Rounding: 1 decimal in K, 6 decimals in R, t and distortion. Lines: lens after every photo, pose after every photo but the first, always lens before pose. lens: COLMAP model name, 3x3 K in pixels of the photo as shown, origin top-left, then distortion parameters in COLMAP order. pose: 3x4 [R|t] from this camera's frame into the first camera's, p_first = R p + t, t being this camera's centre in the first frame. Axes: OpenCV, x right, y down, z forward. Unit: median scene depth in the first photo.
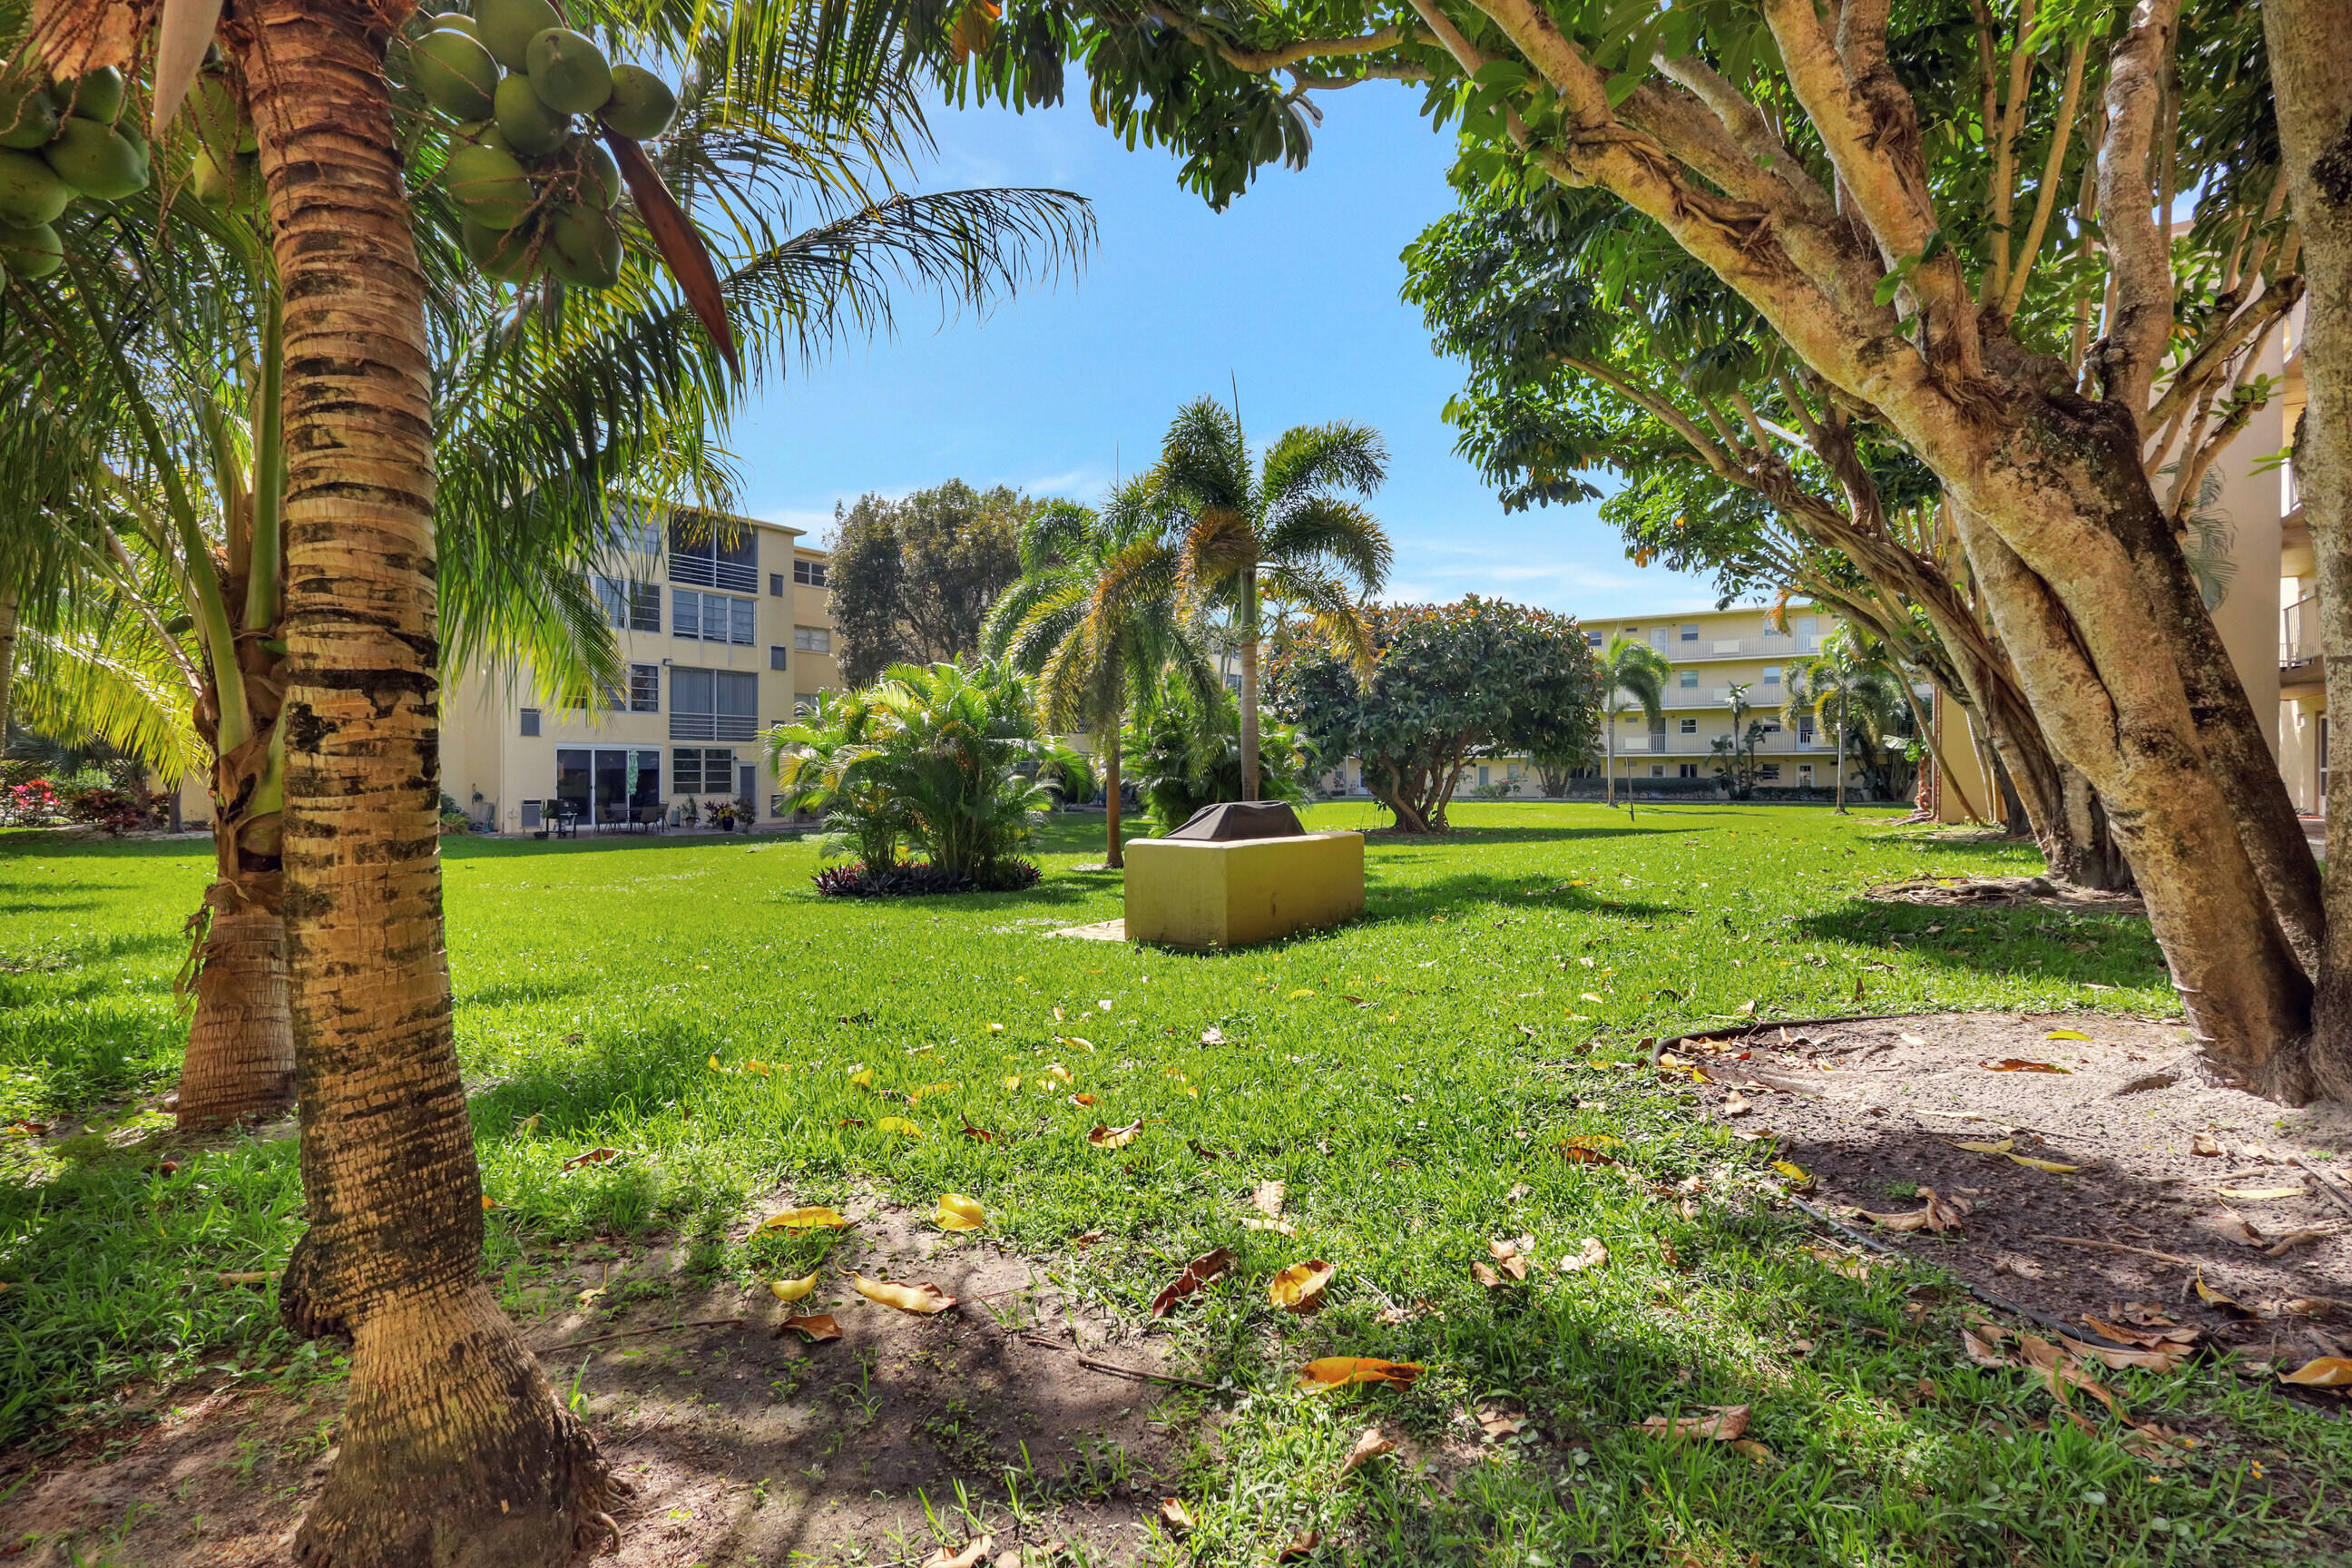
lens RADIAL K [[1087.9, 0, 1182.8], [0, 1087.9, 783.1], [0, 0, 1]] dist [-0.003709, 0.002401]
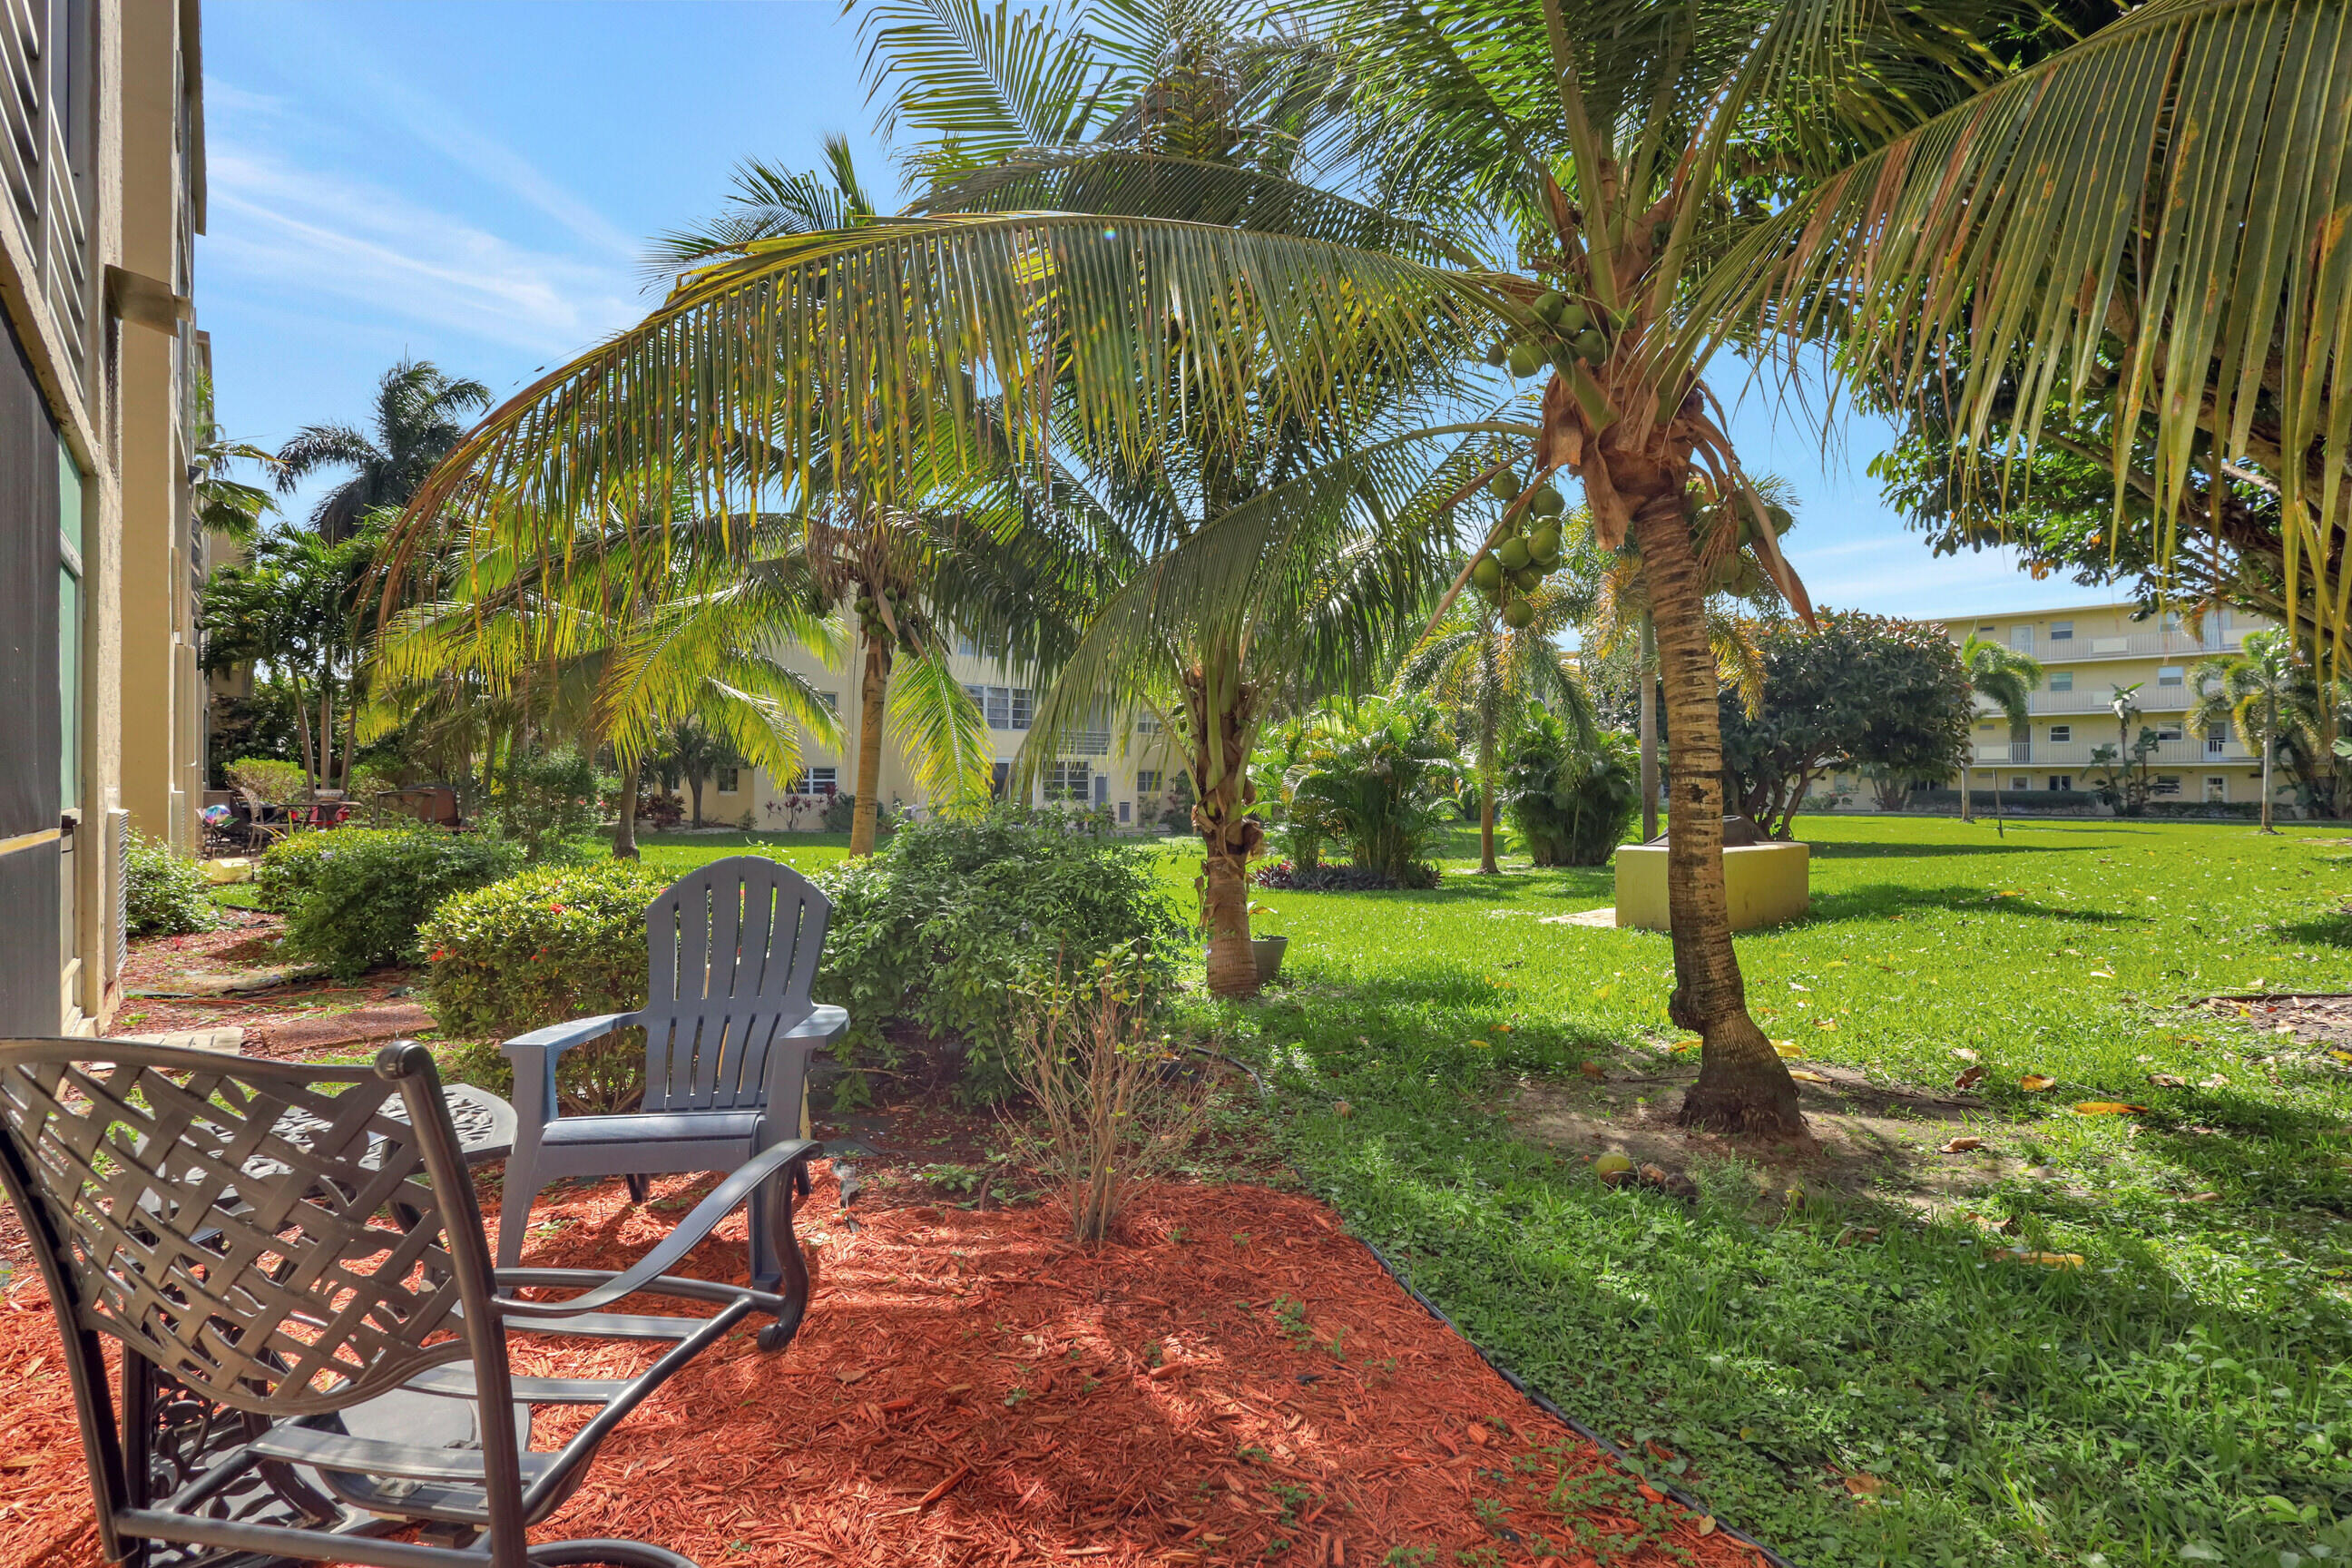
lens RADIAL K [[1087.9, 0, 1169.4], [0, 1087.9, 784.7], [0, 0, 1]] dist [-0.003709, 0.002401]
pose [[0.971614, 0.004724, -0.236525, -0.071432], [-0.005959, 0.999972, -0.004508, -0.002631], [0.236497, 0.005790, 0.971615, -0.092713]]
